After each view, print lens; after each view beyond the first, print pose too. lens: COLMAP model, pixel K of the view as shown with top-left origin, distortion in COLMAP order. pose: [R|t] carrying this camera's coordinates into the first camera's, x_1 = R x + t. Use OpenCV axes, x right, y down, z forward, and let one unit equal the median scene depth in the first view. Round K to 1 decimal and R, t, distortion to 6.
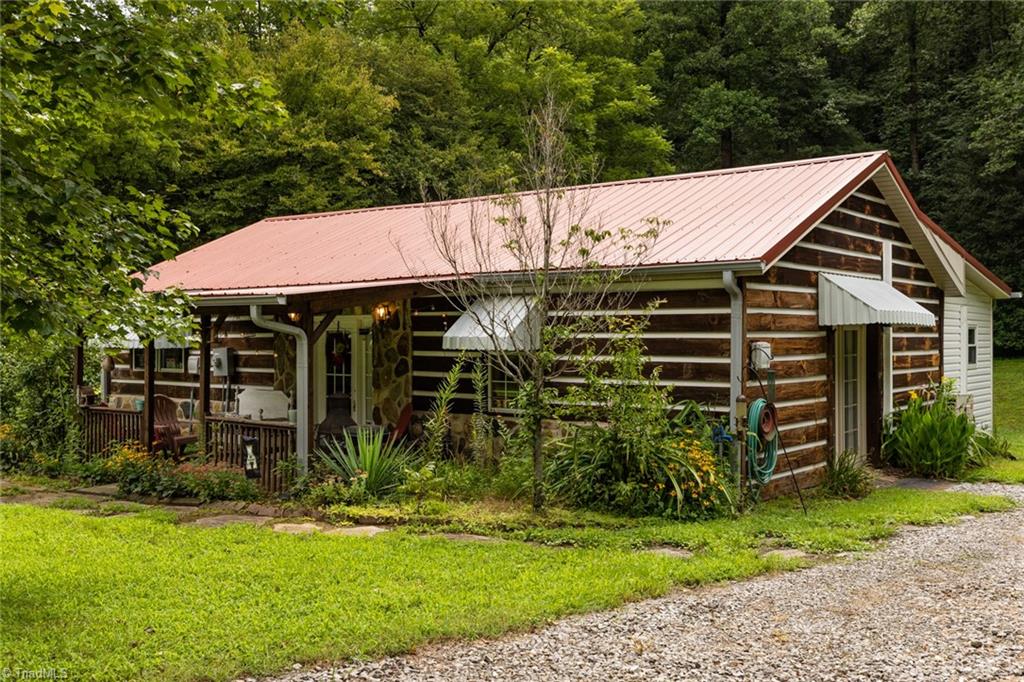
lens RADIAL K [[1027.7, 0, 515.1], [0, 1027.7, 339.9], [0, 0, 1]] dist [-0.000621, 0.000000]
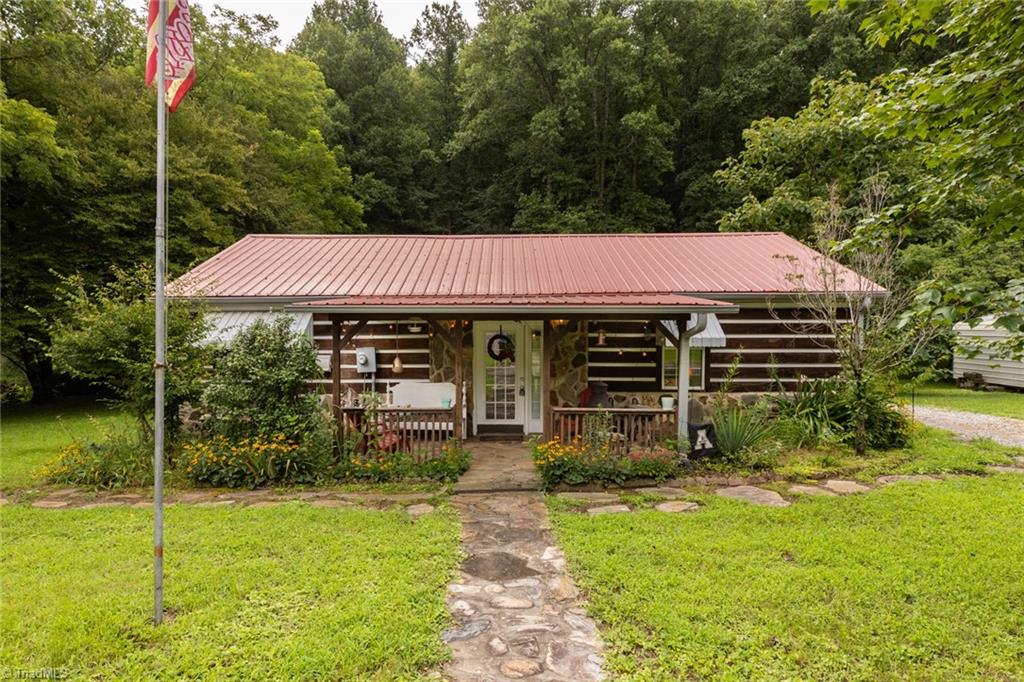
lens RADIAL K [[607.3, 0, 501.3], [0, 607.3, 344.6], [0, 0, 1]] dist [0.051220, 0.000019]
pose [[0.813804, -0.013354, 0.580986, -0.562540], [0.005160, 0.999863, 0.015753, -0.005542], [-0.581116, -0.009822, 0.813761, 0.364584]]
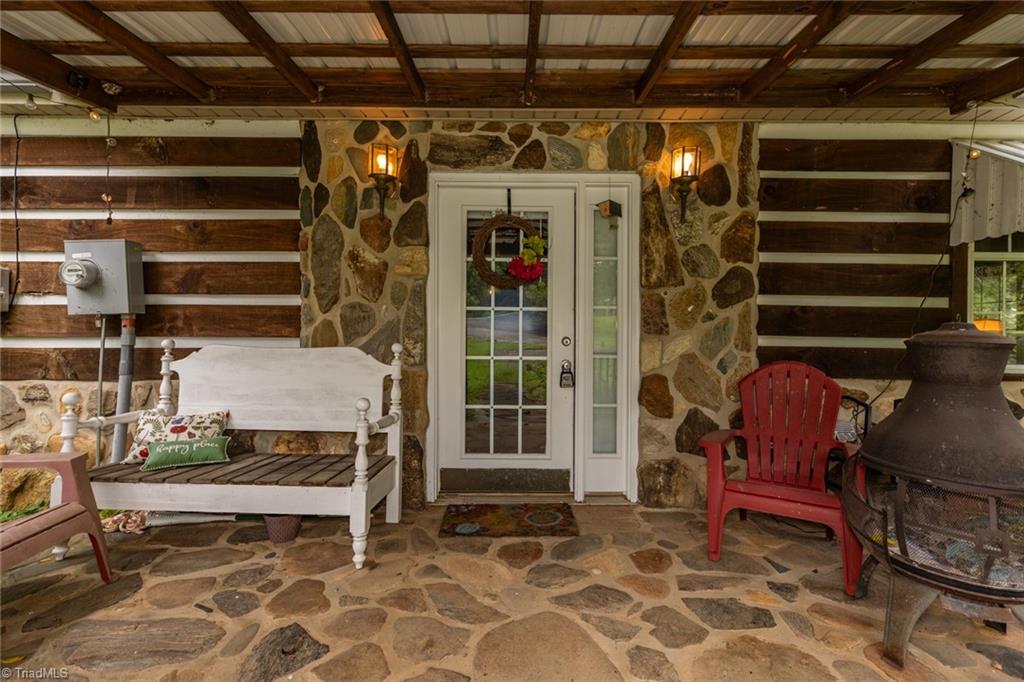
lens RADIAL K [[467.3, 0, 520.2], [0, 467.3, 334.2], [0, 0, 1]] dist [0.007770, -0.000219]
pose [[0.785213, -0.003010, 0.619218, -0.274279], [-0.002883, 0.999960, 0.008516, 0.040557], [-0.619219, -0.008472, 0.785173, 0.776361]]
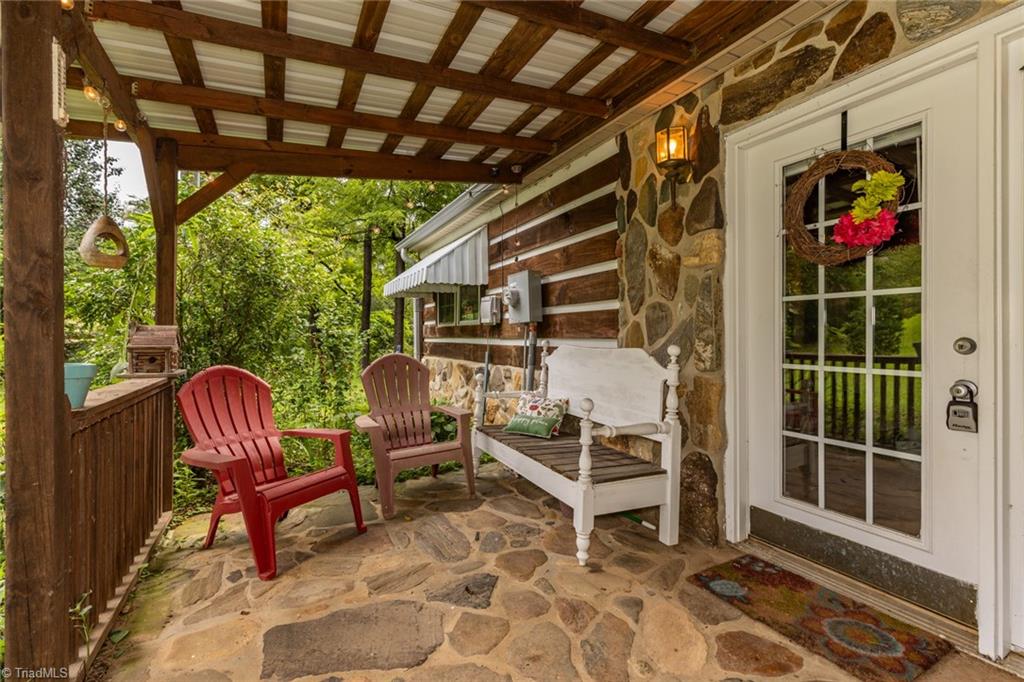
lens RADIAL K [[458.8, 0, 504.1], [0, 458.8, 335.1], [0, 0, 1]] dist [0.003717, -0.000558]
pose [[0.904336, -0.010876, -0.426683, -0.190003], [0.012352, 0.999923, 0.000694, 0.041395], [0.426643, -0.005898, 0.904401, 0.779153]]
